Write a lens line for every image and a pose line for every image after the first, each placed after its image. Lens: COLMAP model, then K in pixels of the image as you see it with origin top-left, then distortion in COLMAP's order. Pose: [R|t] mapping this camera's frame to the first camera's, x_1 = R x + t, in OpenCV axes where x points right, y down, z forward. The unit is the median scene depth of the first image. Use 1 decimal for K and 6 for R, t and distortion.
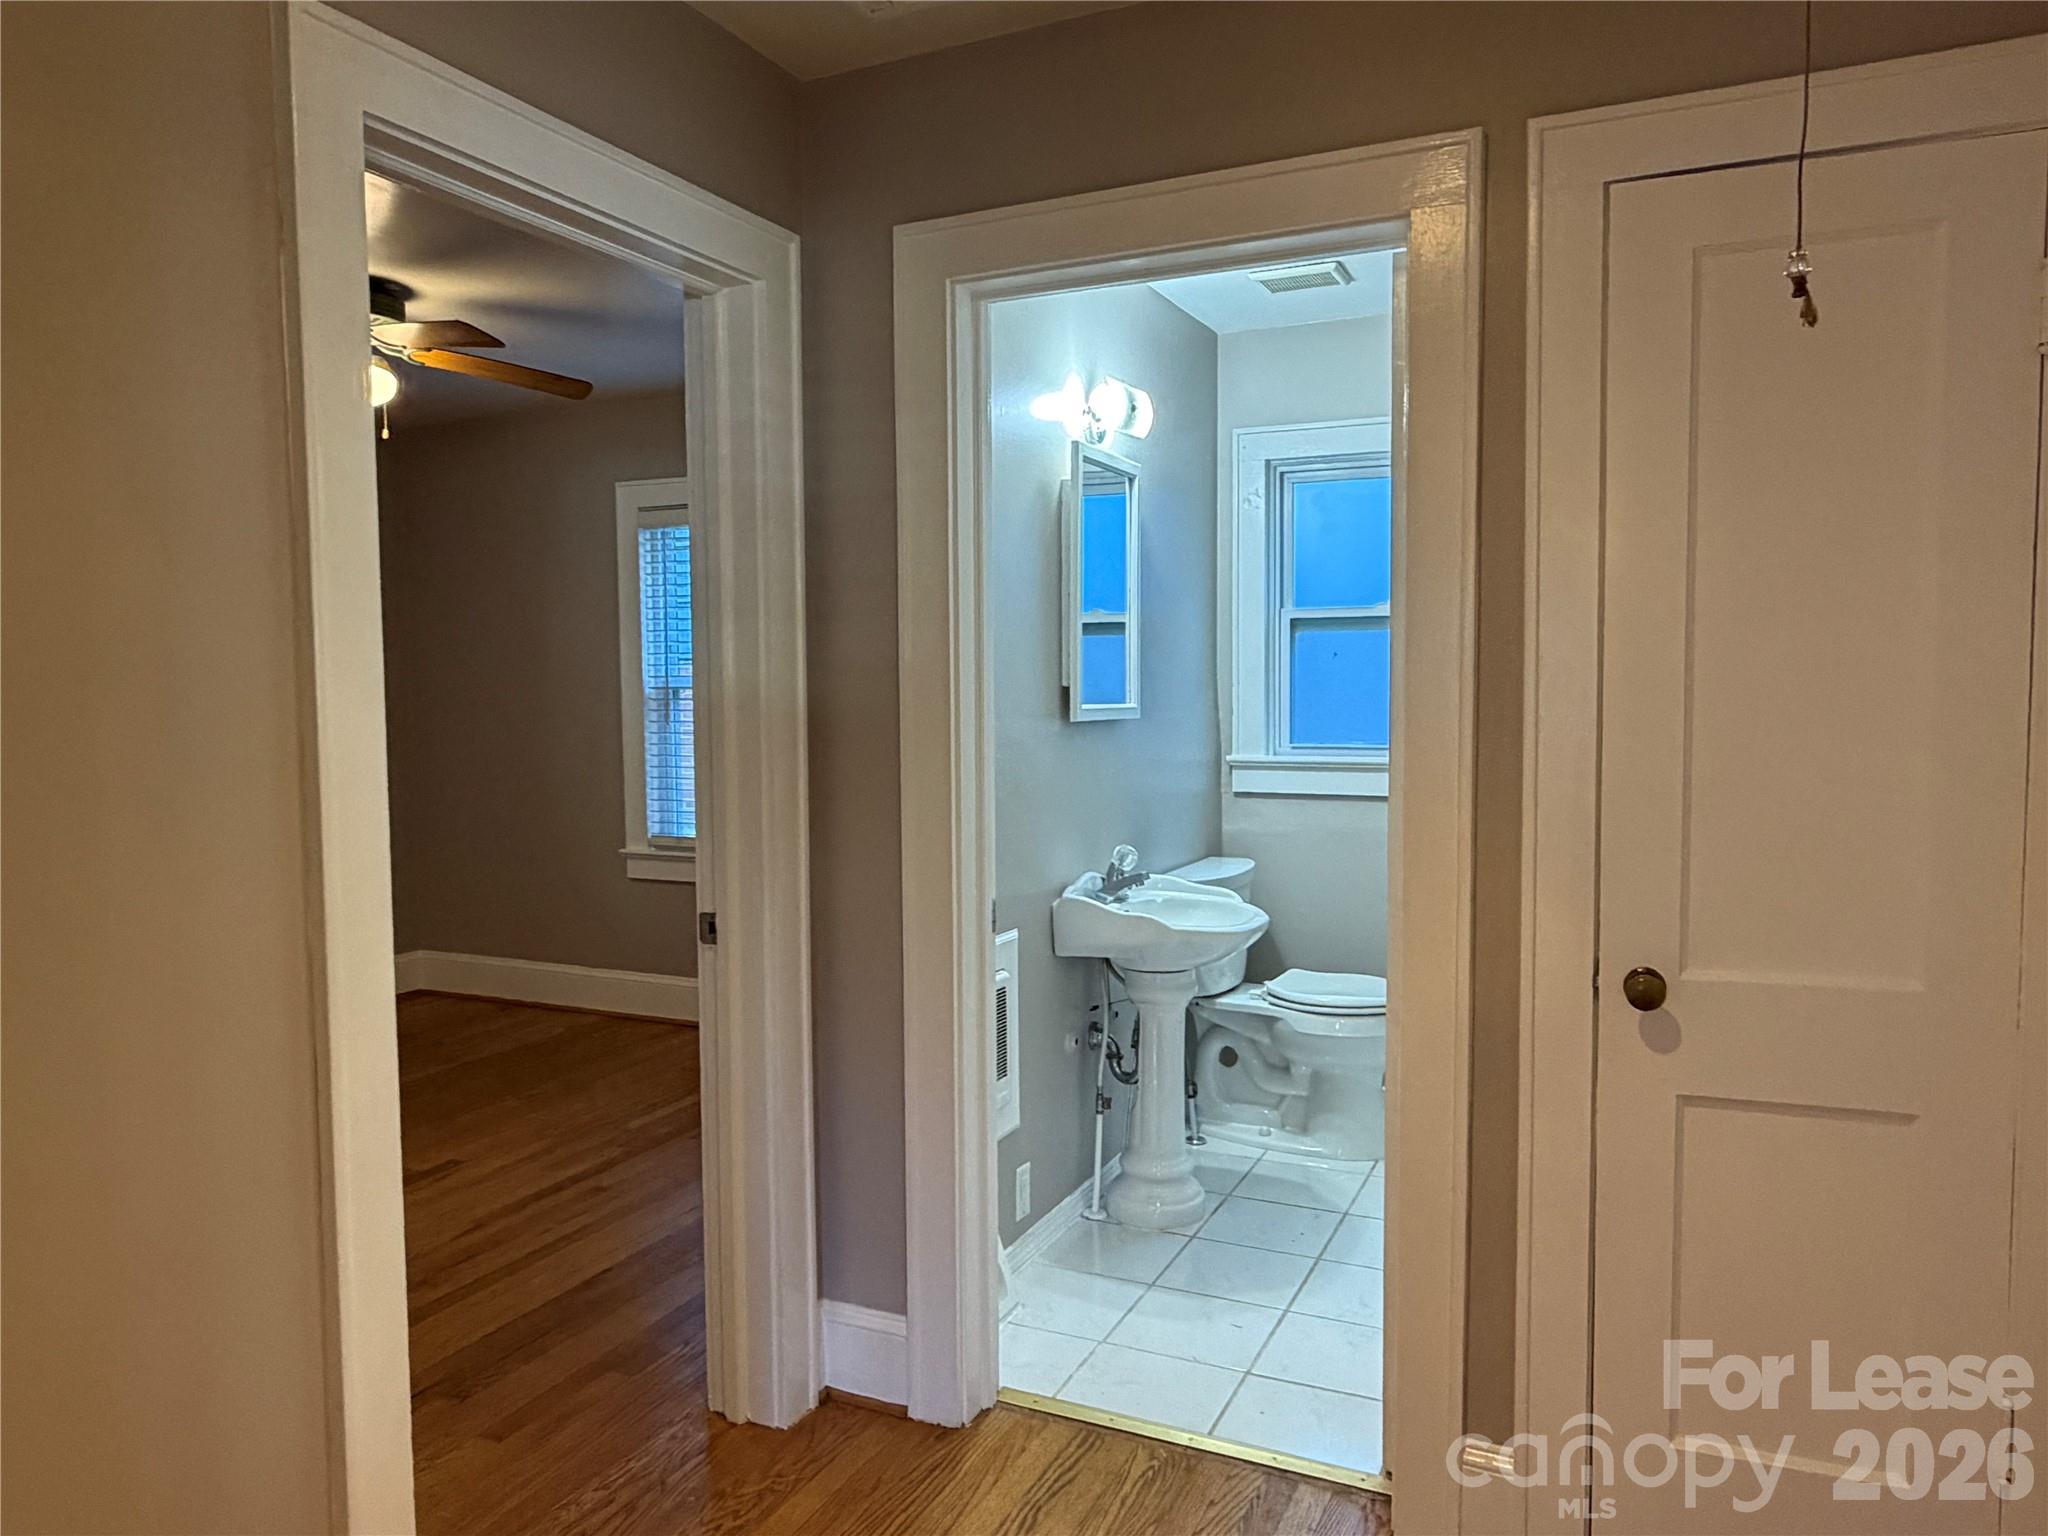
lens RADIAL K [[1408.9, 0, 1020.8], [0, 1408.9, 770.5], [0, 0, 1]] dist [0.004375, 0.005146]
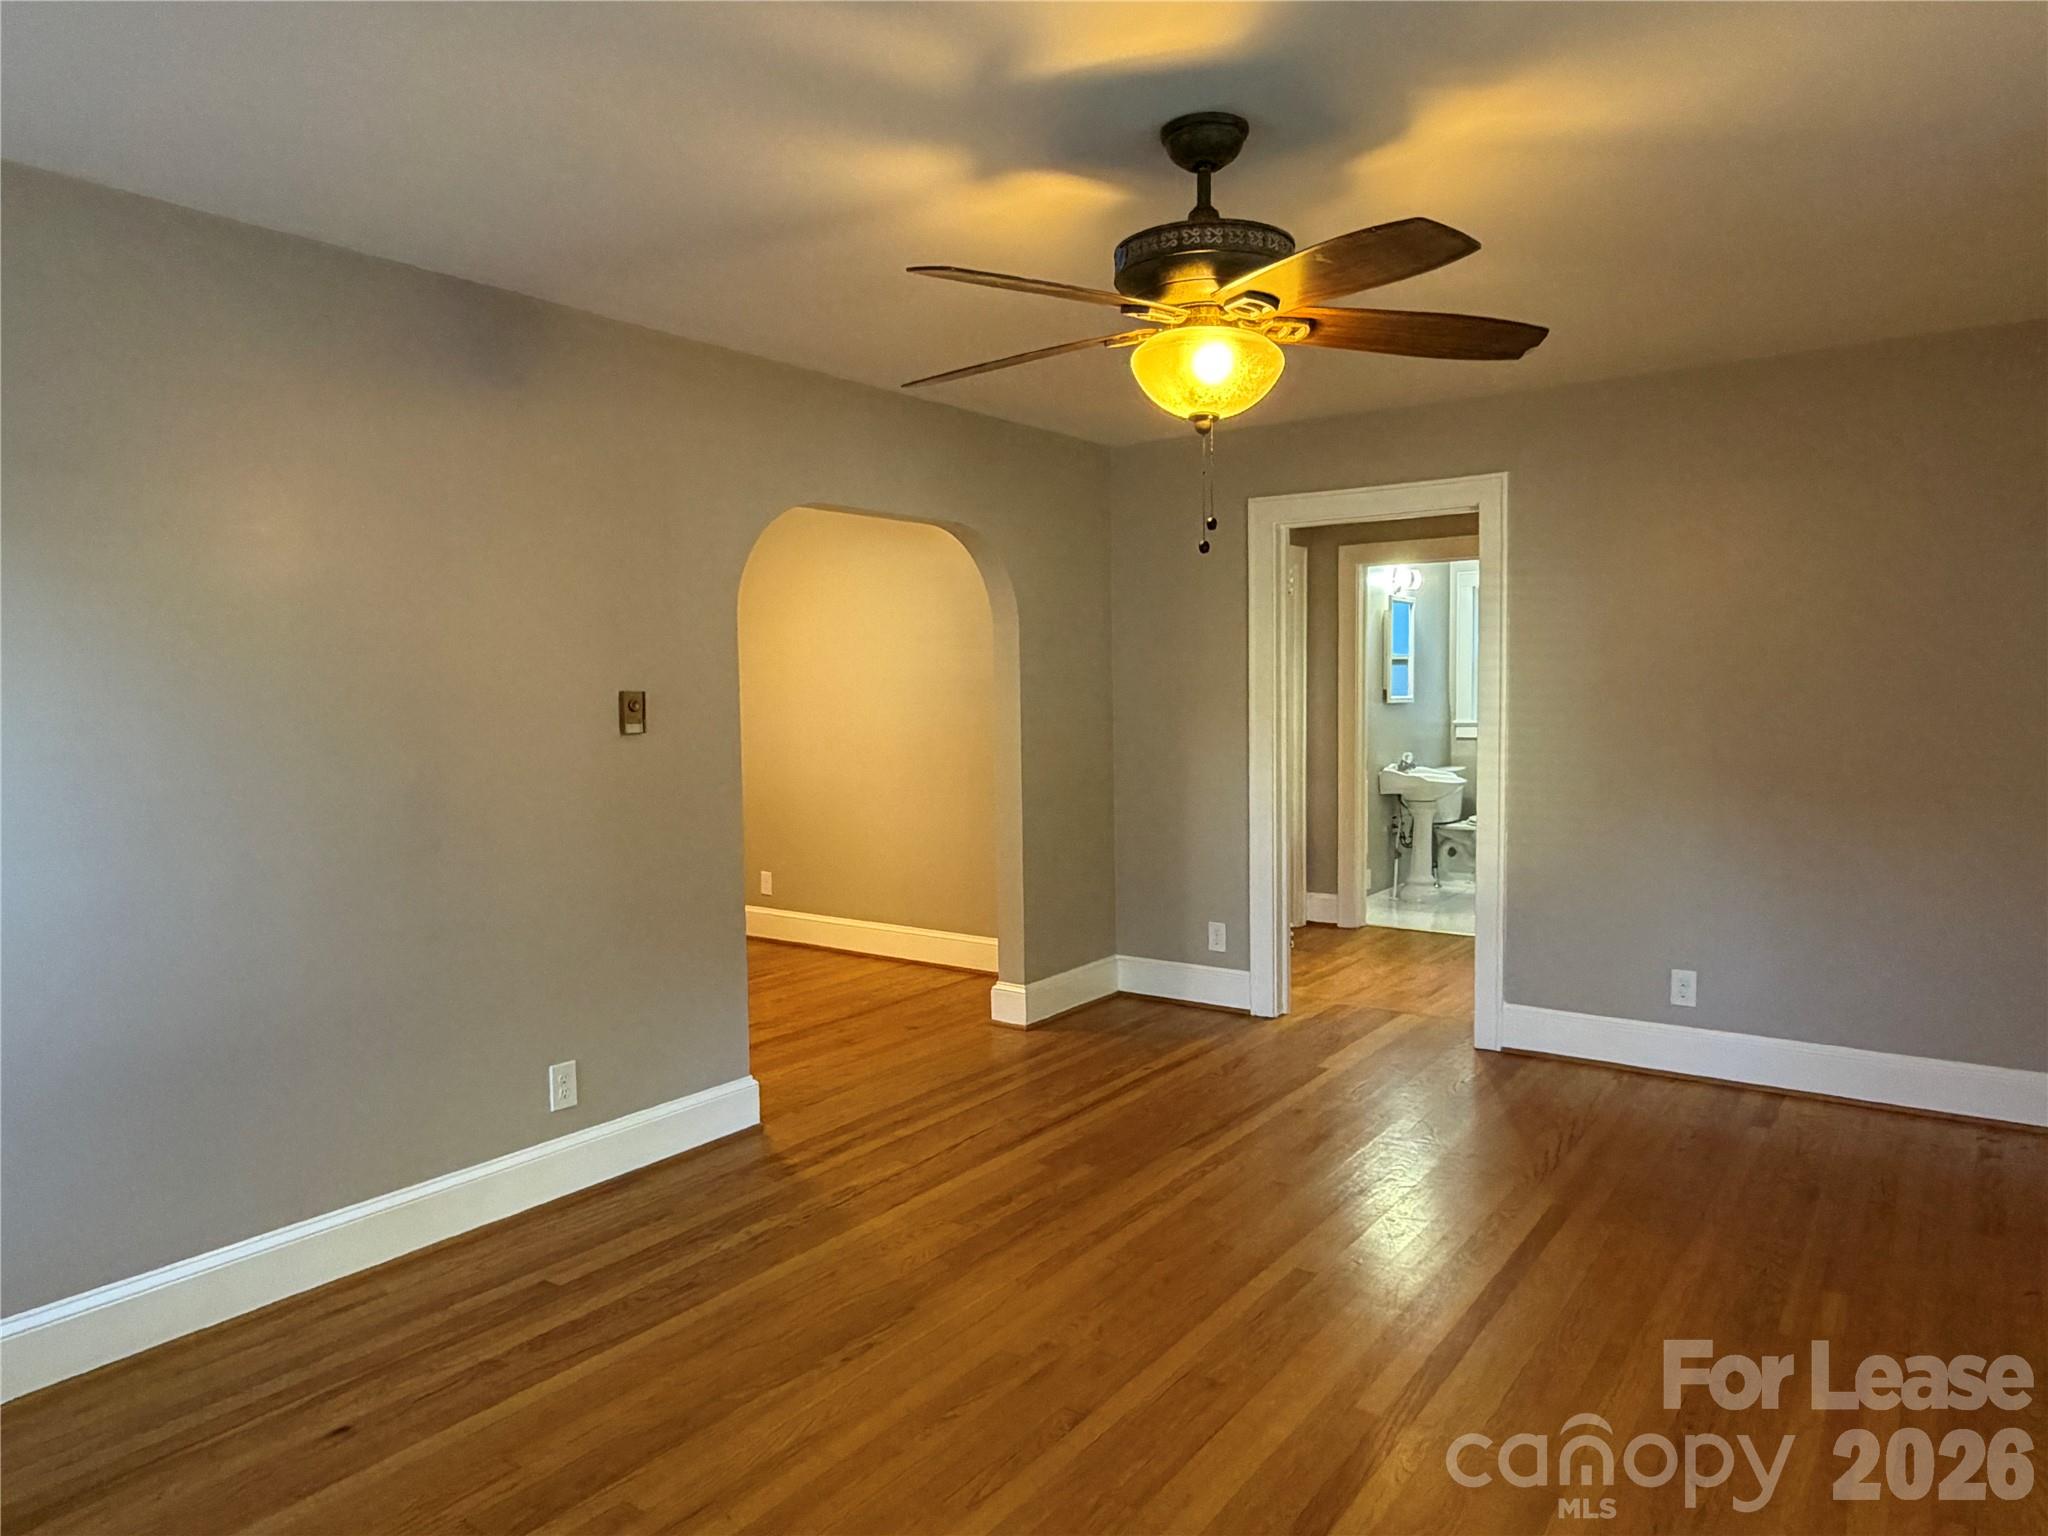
lens RADIAL K [[1313.7, 0, 1023.0], [0, 1313.7, 788.2], [0, 0, 1]] dist [-0.003040, 0.004886]
pose [[0.981817, 0.006118, -0.189729, -0.152576], [-0.003186, 0.999871, 0.015753, 0.080645], [0.189801, -0.014862, 0.981710, -1.408132]]
